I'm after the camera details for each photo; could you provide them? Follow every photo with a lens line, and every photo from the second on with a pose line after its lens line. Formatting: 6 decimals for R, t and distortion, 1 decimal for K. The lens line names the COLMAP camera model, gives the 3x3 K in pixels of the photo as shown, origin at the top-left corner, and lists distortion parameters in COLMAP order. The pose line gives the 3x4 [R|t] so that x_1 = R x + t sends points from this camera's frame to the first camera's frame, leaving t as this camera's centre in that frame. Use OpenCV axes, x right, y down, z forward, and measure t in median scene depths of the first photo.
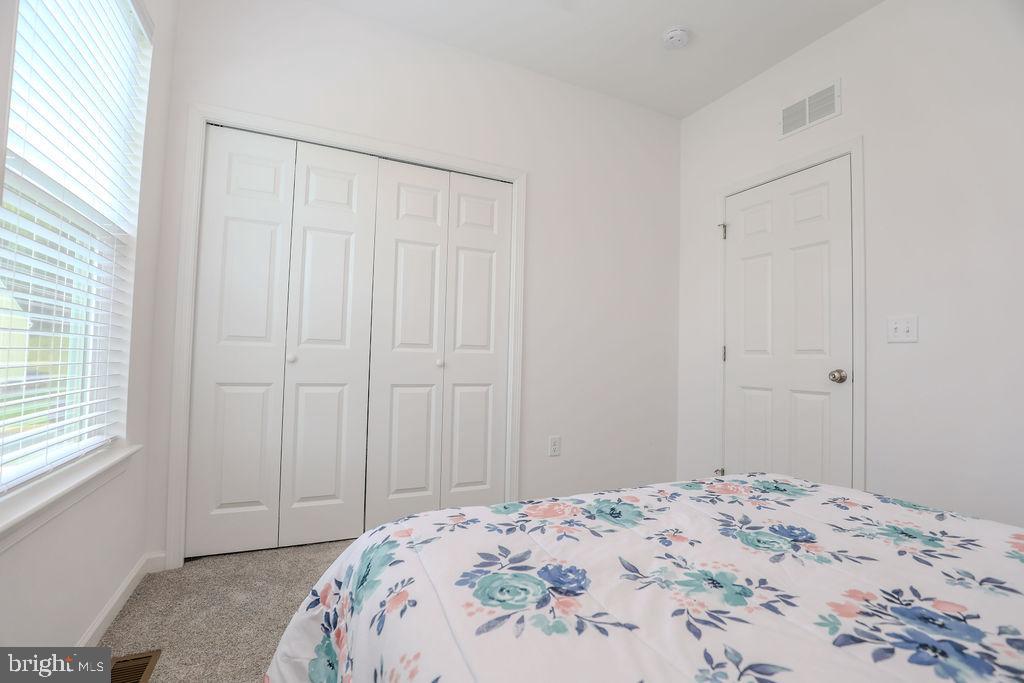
lens RADIAL K [[462.5, 0, 516.0], [0, 462.5, 342.1], [0, 0, 1]] dist [-0.041275, 0.007667]
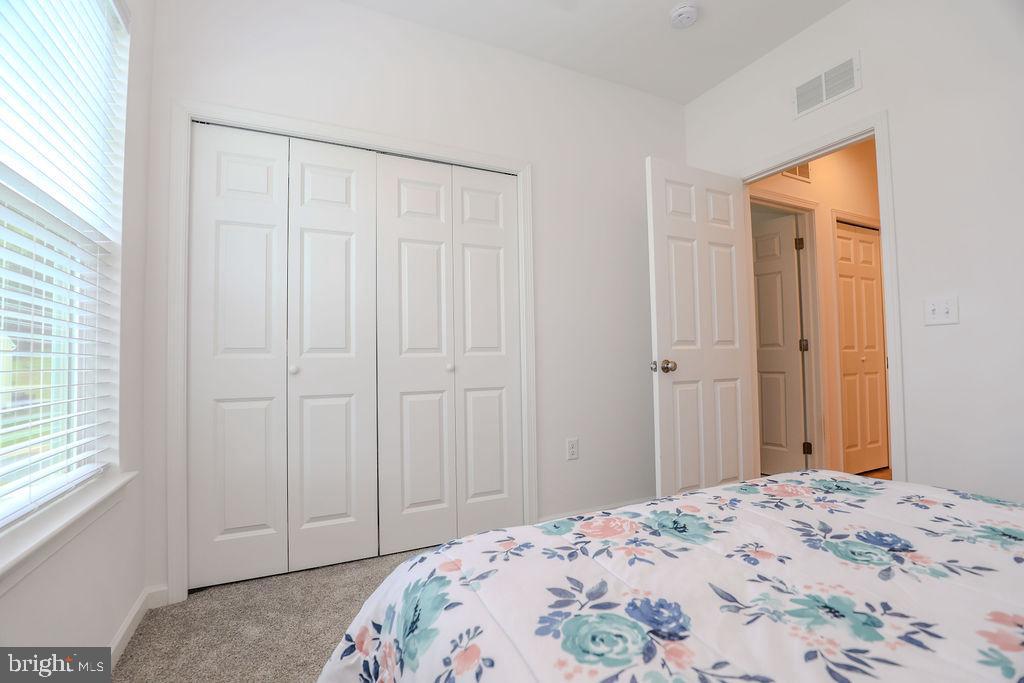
lens RADIAL K [[460.7, 0, 509.3], [0, 460.7, 343.1], [0, 0, 1]] dist [-0.040478, 0.008135]
pose [[0.998999, -0.043260, 0.011368, -0.102758], [0.043257, 0.999064, 0.000526, 0.000528], [-0.011380, -0.000034, 0.999935, 0.110277]]
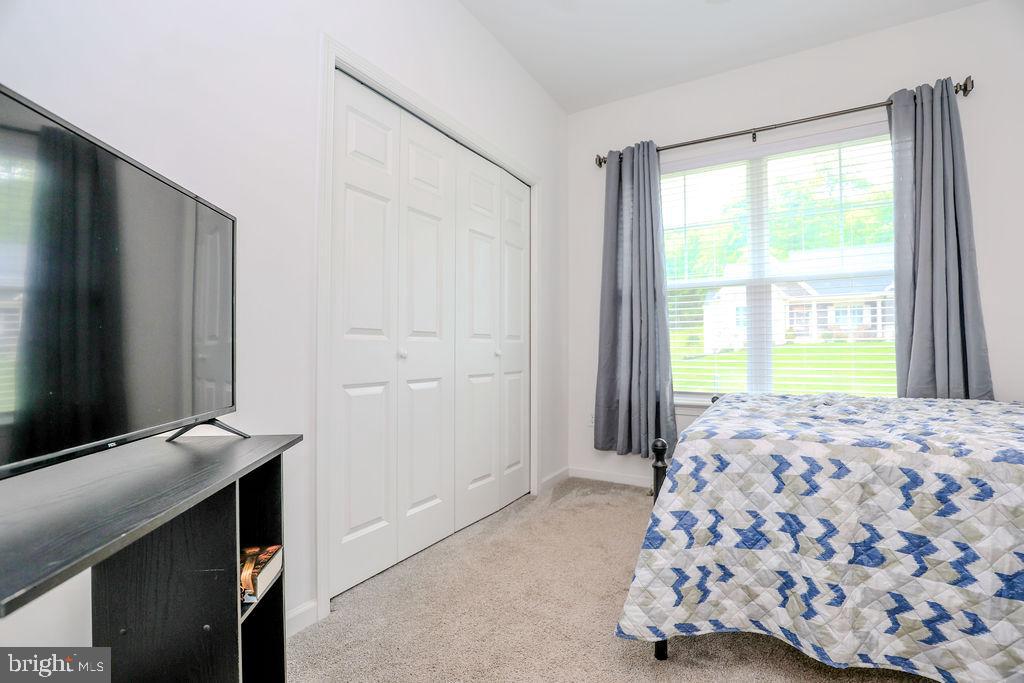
lens RADIAL K [[462.5, 0, 516.0], [0, 462.5, 342.1], [0, 0, 1]] dist [-0.041275, 0.007667]
pose [[0.829815, -0.017951, 0.557751, -1.404255], [0.007451, 0.999750, 0.021091, -0.002817], [-0.557990, -0.013346, 0.829741, 0.218804]]
